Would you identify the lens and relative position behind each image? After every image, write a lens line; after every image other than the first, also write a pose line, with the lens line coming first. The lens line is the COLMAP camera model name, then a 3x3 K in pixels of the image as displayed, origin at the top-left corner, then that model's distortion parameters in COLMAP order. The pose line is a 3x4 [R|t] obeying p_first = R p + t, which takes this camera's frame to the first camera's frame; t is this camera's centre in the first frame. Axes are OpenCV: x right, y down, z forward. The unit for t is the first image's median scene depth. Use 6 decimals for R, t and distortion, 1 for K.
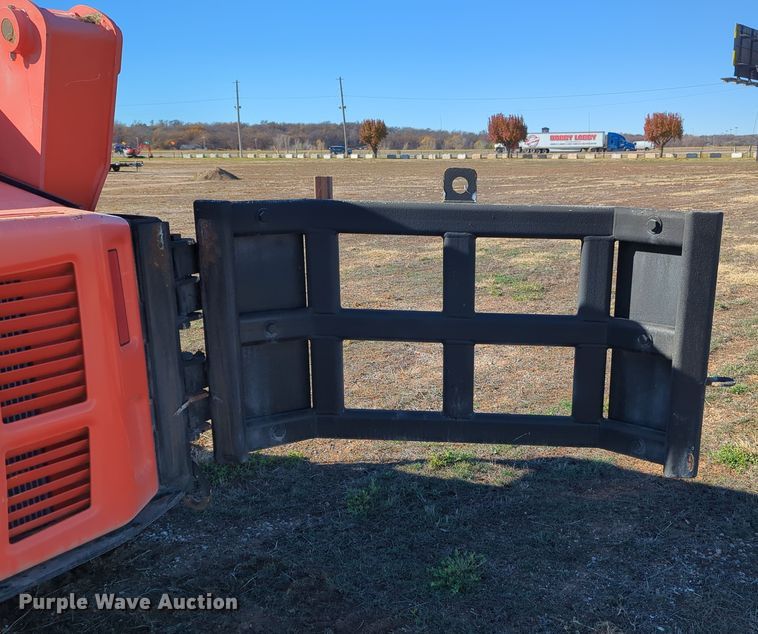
lens RADIAL K [[532.2, 0, 379.0], [0, 532.2, 317.0], [0, 0, 1]] dist [0.034239, -0.006186]
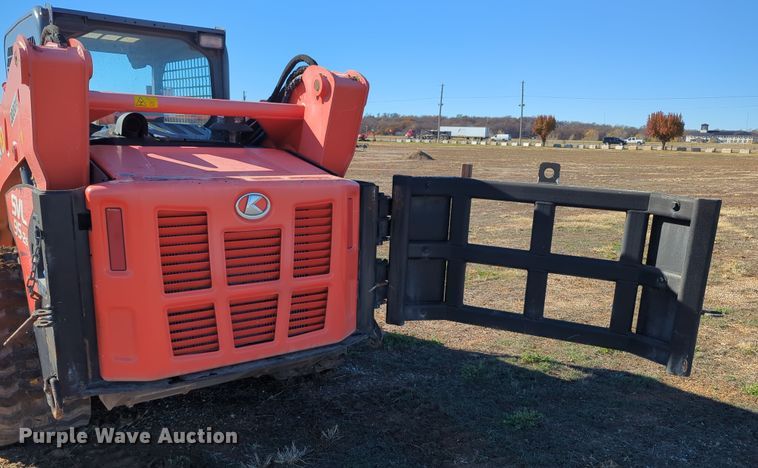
lens RADIAL K [[607.6, 0, 378.8], [0, 607.6, 301.0], [0, 0, 1]] dist [0.029130, -0.004986]
pose [[0.929238, 0.122087, -0.348730, 0.348172], [-0.127089, 0.991854, 0.008594, 0.178560], [0.346938, 0.036334, 0.937184, -0.855882]]
